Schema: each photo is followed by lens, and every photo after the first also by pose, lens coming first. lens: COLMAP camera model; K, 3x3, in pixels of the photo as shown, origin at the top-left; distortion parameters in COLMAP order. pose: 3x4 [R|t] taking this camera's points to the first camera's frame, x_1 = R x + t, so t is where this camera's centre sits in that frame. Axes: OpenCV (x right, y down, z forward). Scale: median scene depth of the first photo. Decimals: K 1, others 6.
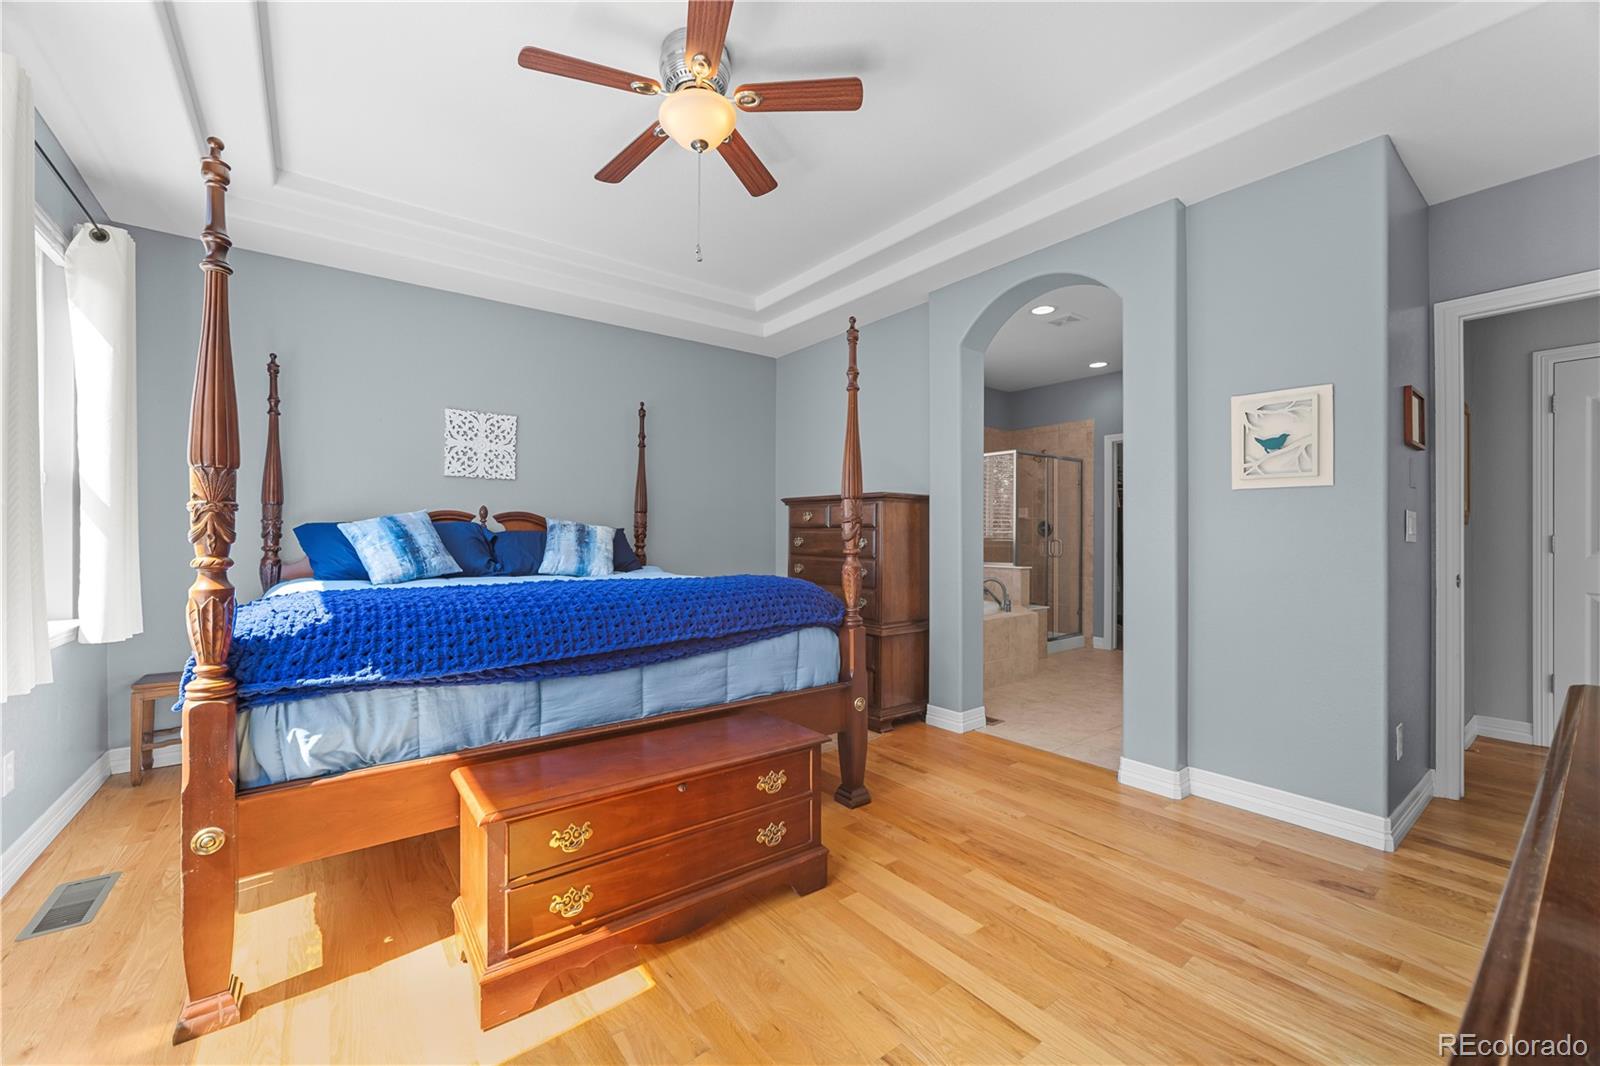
lens RADIAL K [[629.3, 0, 795.2], [0, 629.3, 538.3], [0, 0, 1]] dist [-0.034101, 0.014078]
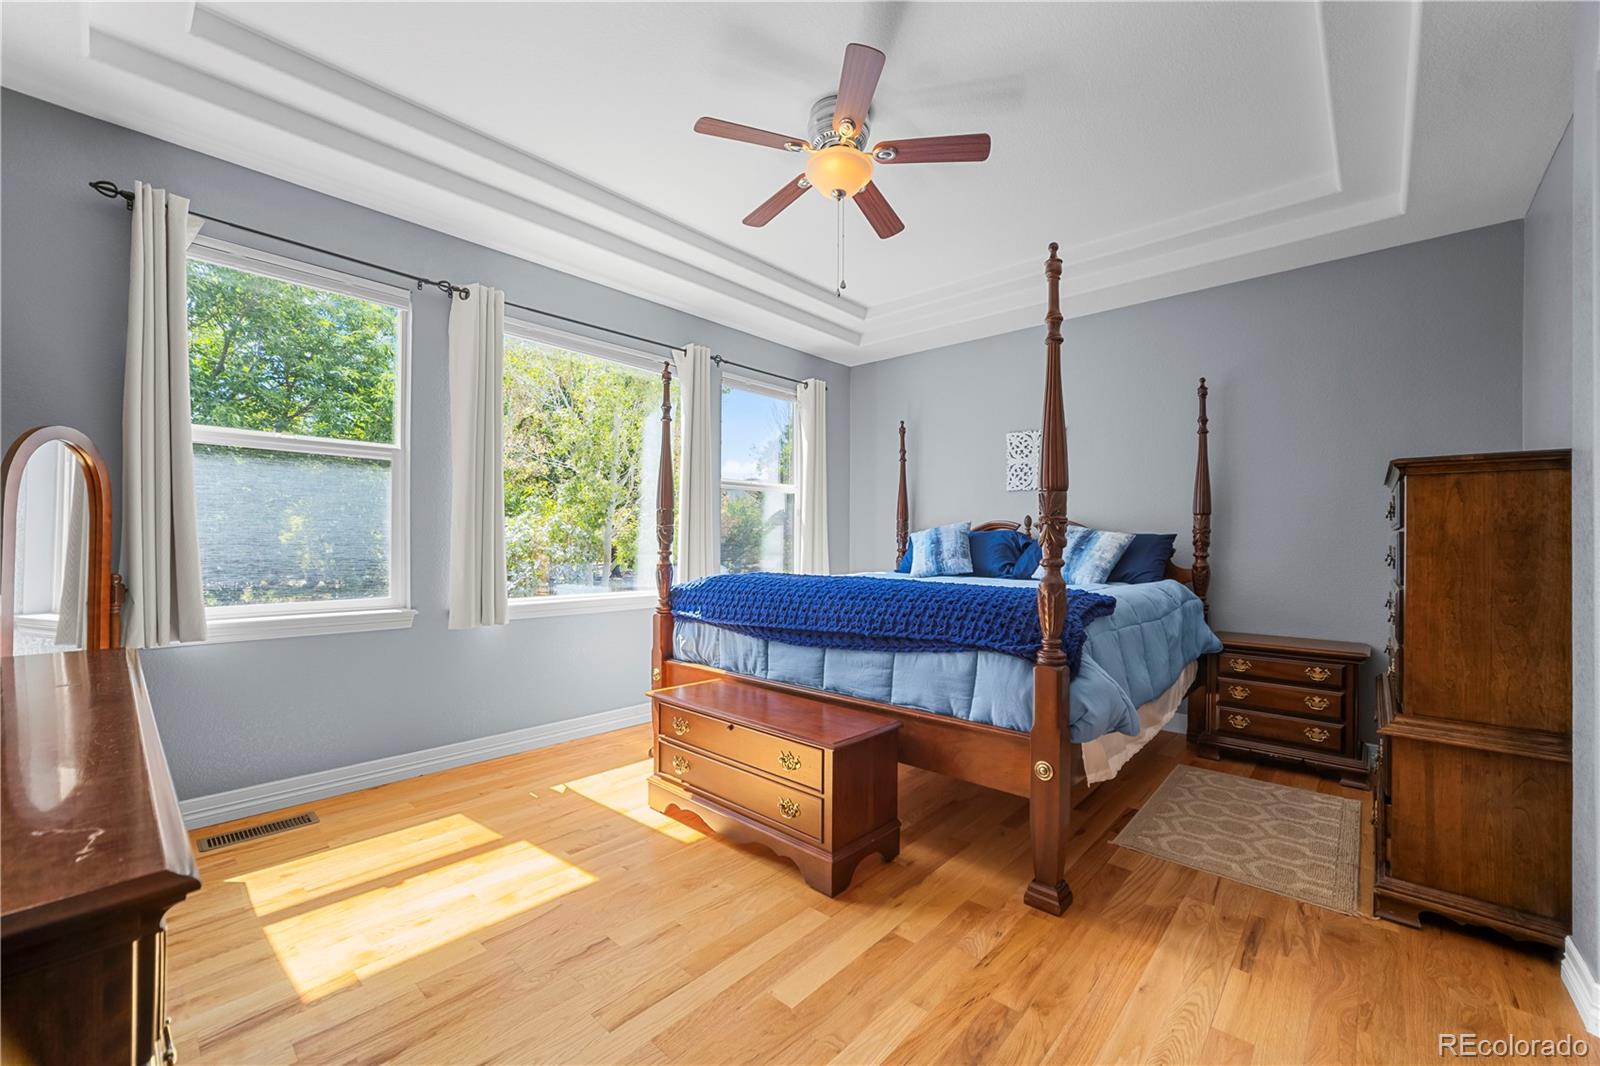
lens RADIAL K [[629.3, 0, 795.2], [0, 629.3, 538.3], [0, 0, 1]] dist [-0.034101, 0.014078]
pose [[0.187663, -0.005778, -0.982216, 0.684412], [-0.007631, 0.999944, -0.007340, 0.000078], [0.982204, 0.008873, 0.187609, 0.513943]]
